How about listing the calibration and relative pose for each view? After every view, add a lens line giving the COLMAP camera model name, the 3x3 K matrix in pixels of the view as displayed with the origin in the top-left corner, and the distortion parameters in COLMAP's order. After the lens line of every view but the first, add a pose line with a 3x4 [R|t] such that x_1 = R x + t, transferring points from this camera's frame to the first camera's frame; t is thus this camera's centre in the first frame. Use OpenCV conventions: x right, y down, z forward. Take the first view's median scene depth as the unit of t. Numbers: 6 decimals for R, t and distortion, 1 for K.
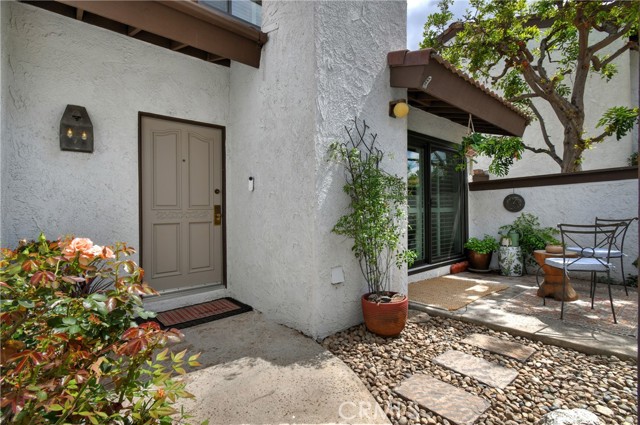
lens RADIAL K [[316.0, 0, 320.1], [0, 316.0, 211.7], [0, 0, 1]] dist [0.003211, -0.002503]
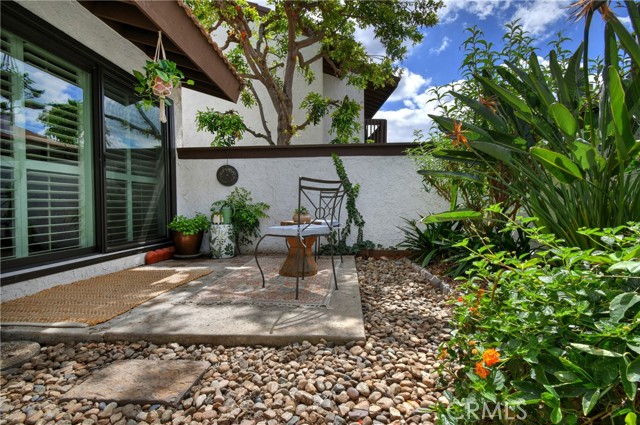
lens RADIAL K [[316.0, 0, 321.1], [0, 316.0, 211.8], [0, 0, 1]] dist [0.003211, -0.002503]
pose [[0.716997, -0.006971, 0.697041, 0.199217], [-0.002407, 0.999919, 0.012477, 0.065046], [-0.697072, -0.010624, 0.716923, 0.201715]]
